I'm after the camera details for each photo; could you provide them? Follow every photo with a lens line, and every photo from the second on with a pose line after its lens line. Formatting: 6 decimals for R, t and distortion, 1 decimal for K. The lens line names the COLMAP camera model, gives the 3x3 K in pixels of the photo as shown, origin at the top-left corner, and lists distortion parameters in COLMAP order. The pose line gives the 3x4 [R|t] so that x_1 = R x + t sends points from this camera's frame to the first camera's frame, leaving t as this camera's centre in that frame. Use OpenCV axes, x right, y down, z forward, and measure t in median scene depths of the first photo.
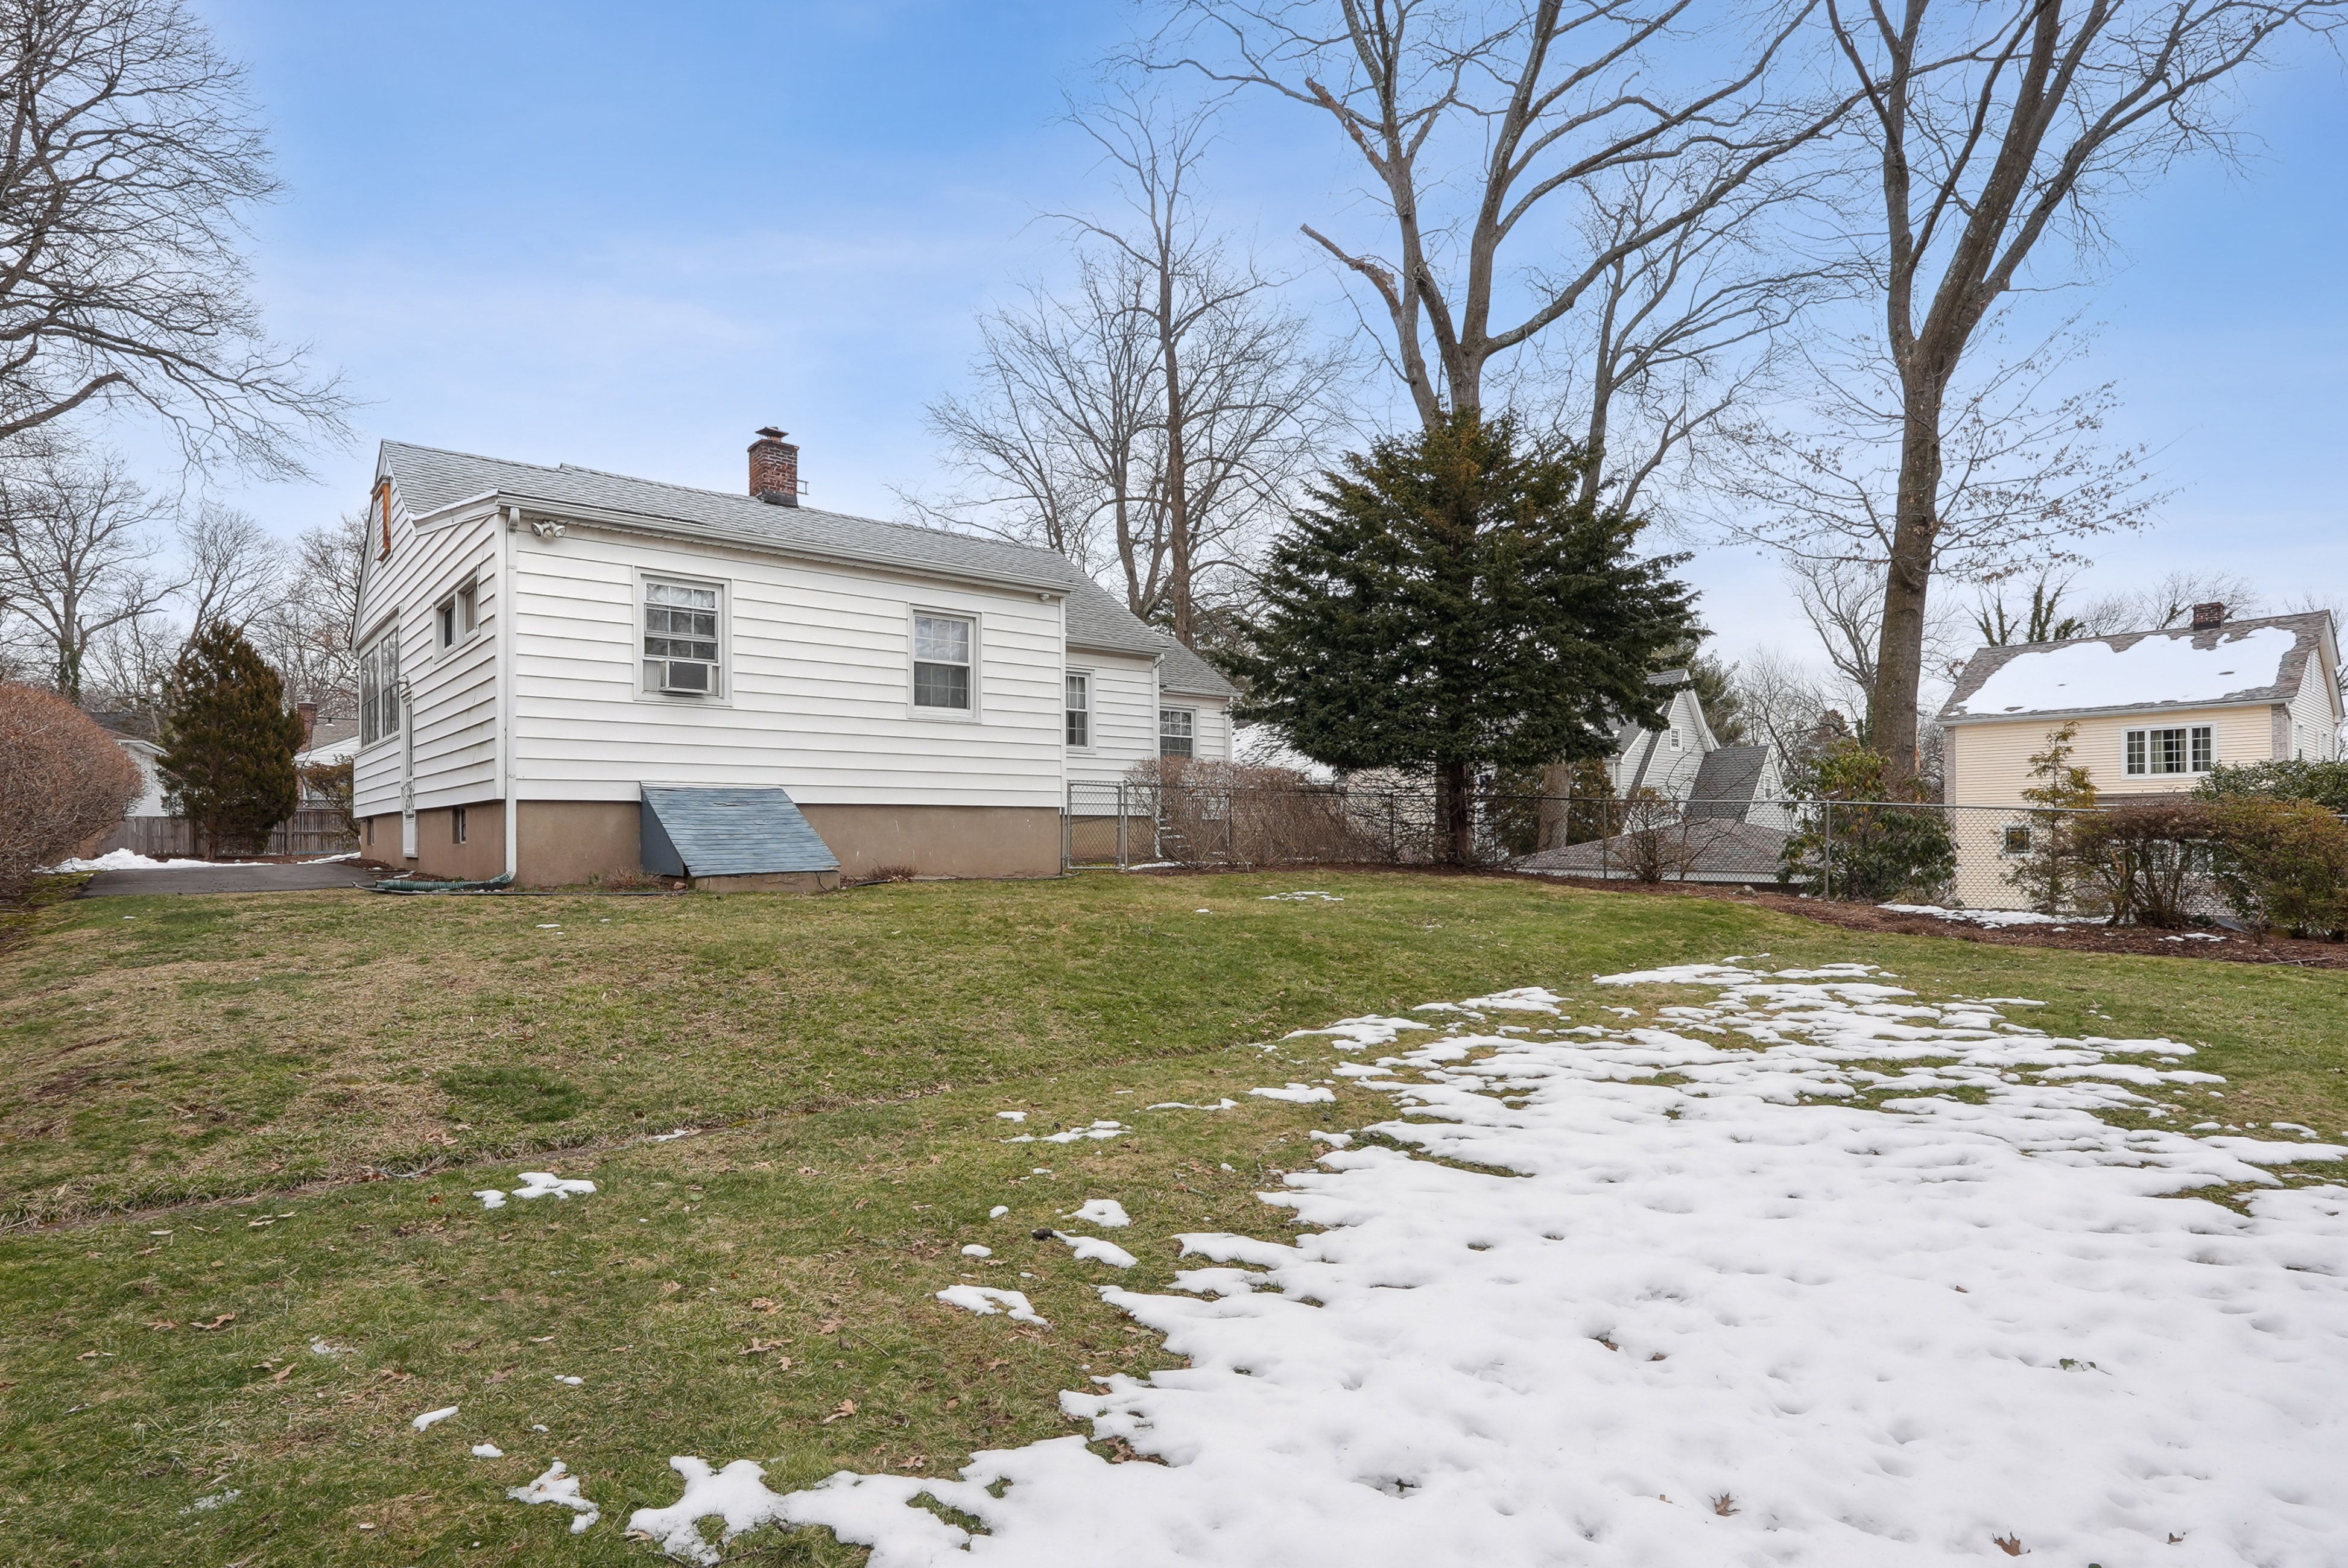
lens RADIAL K [[1222.8, 0, 1173.1], [0, 1222.8, 827.8], [0, 0, 1]] dist [0.000602, 0.000167]
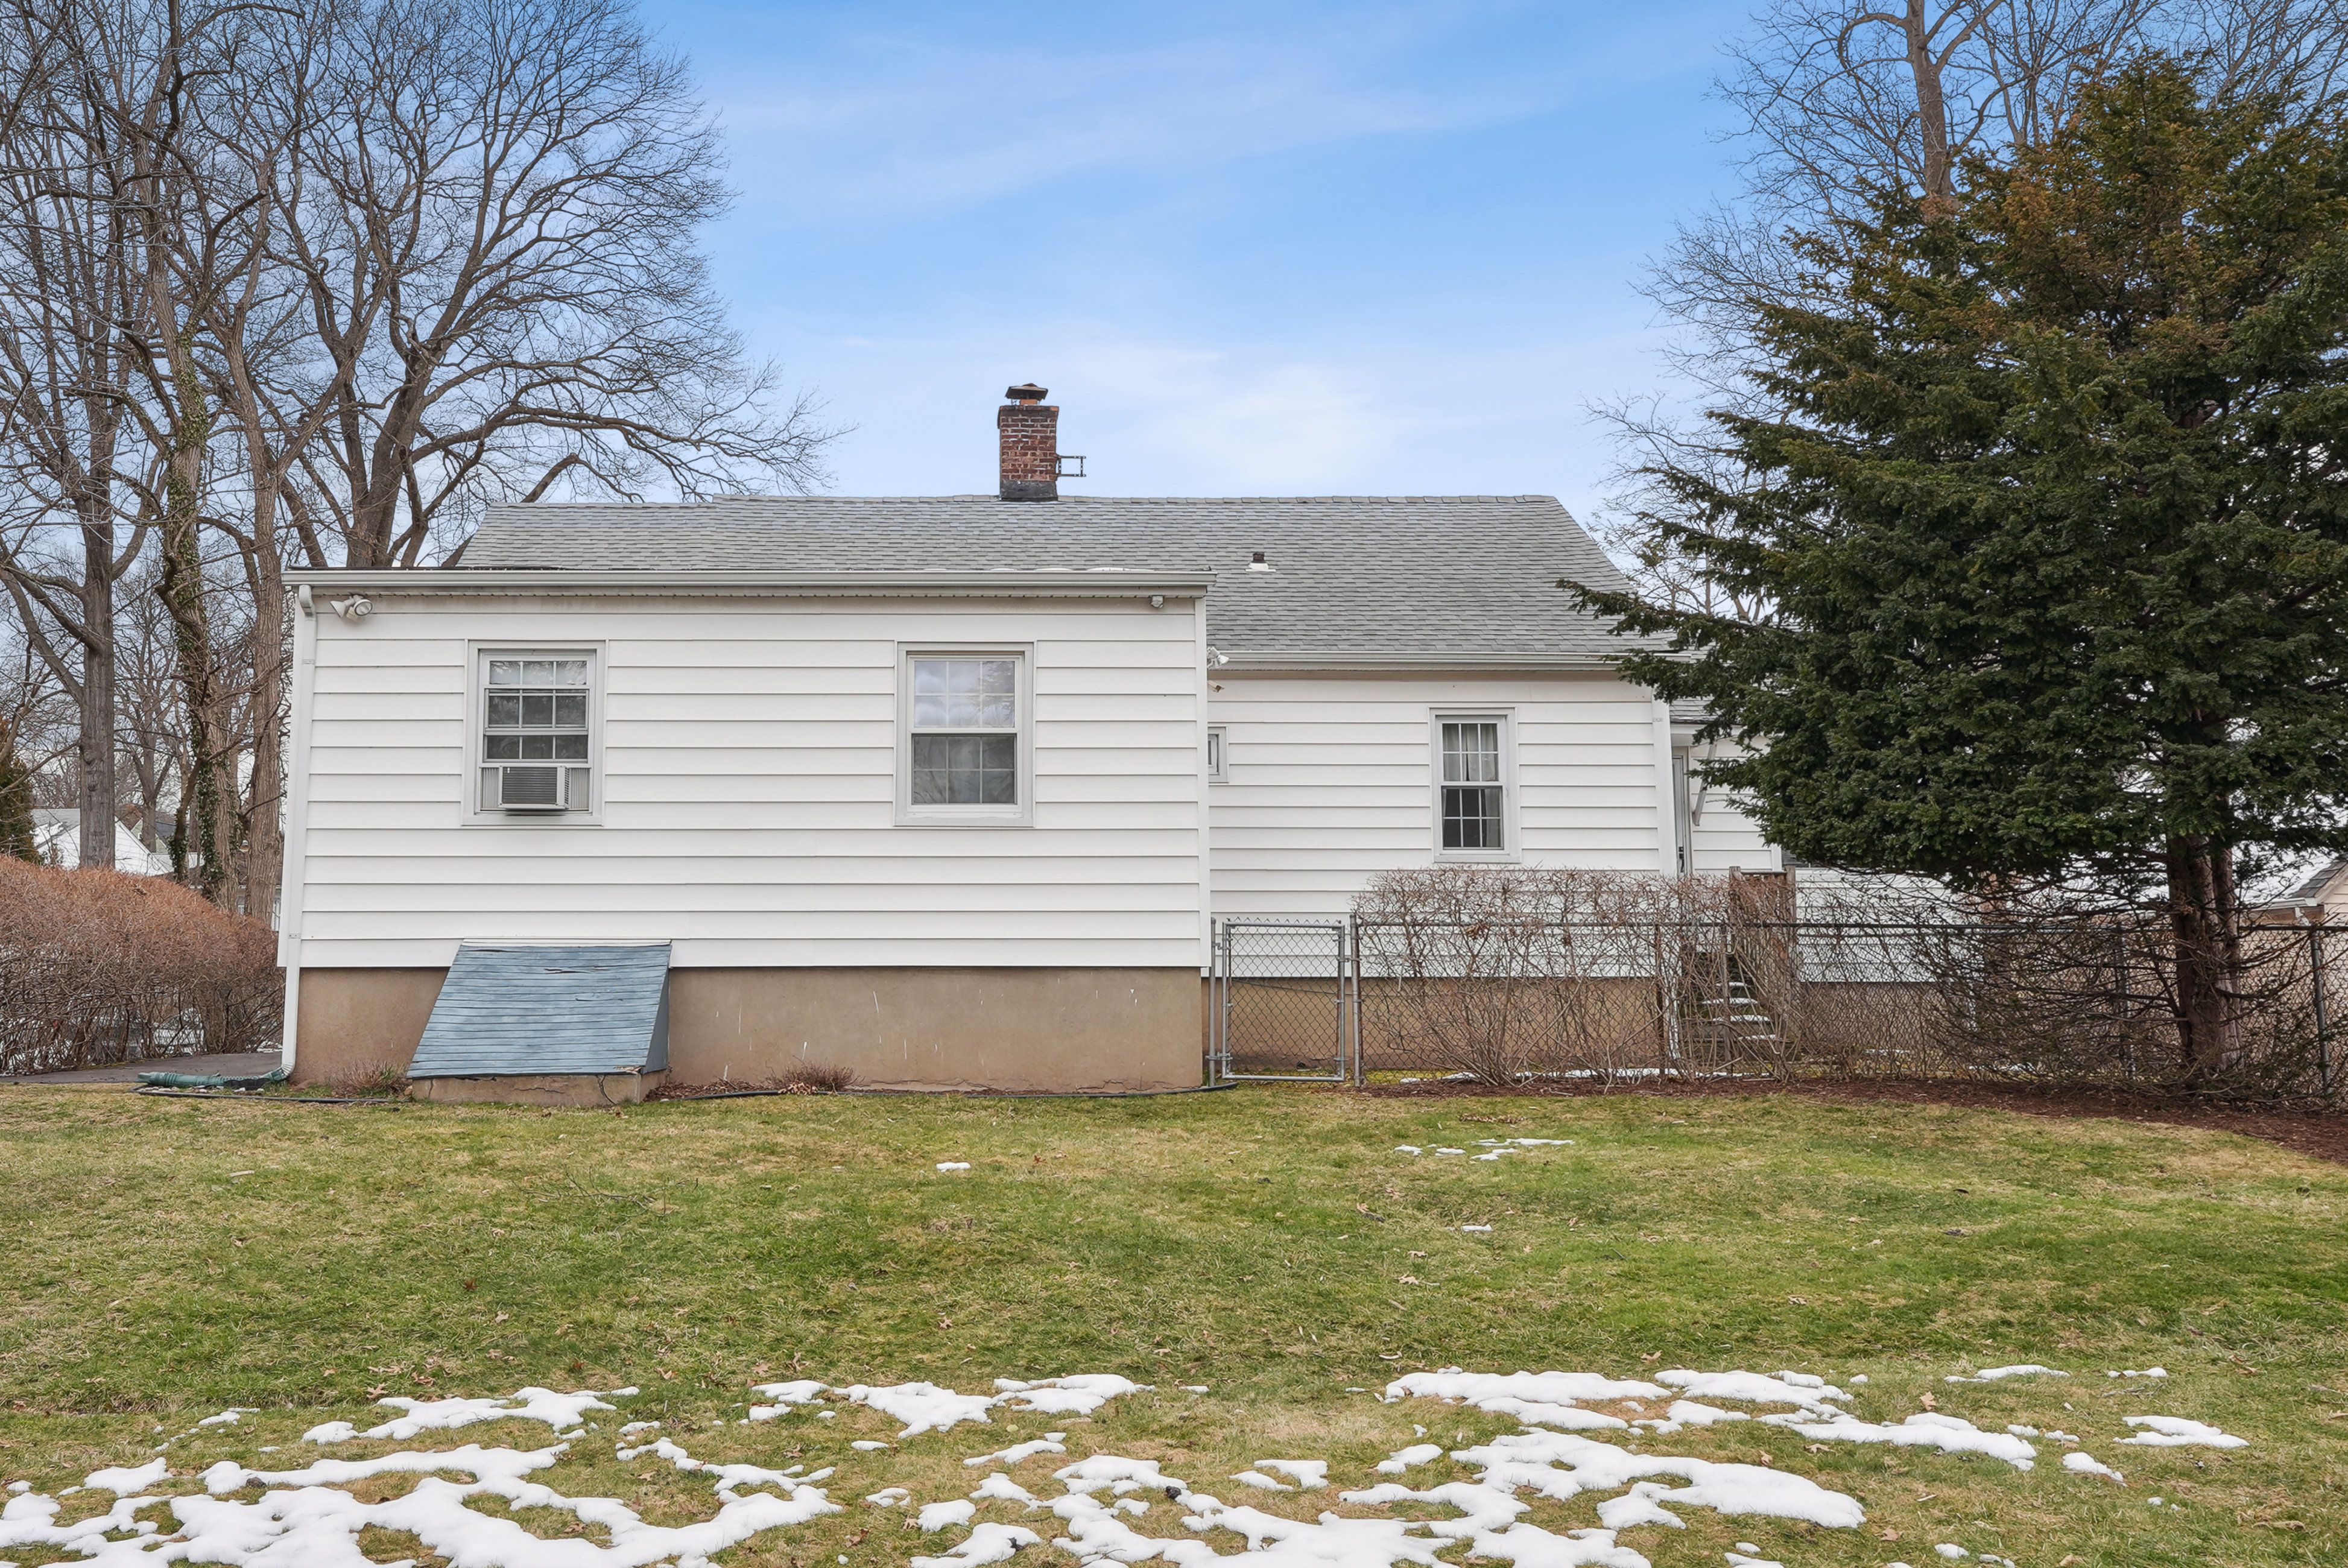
lens RADIAL K [[2052.2, 0, 1174.0], [0, 2052.2, 784.0], [0, 0, 1]] dist [-0.000207, 0.003749]
pose [[0.783478, -0.062727, -0.618246, 0.514737], [0.002377, 0.995188, -0.097959, -0.008307], [0.621415, 0.075280, 0.779857, 0.265115]]
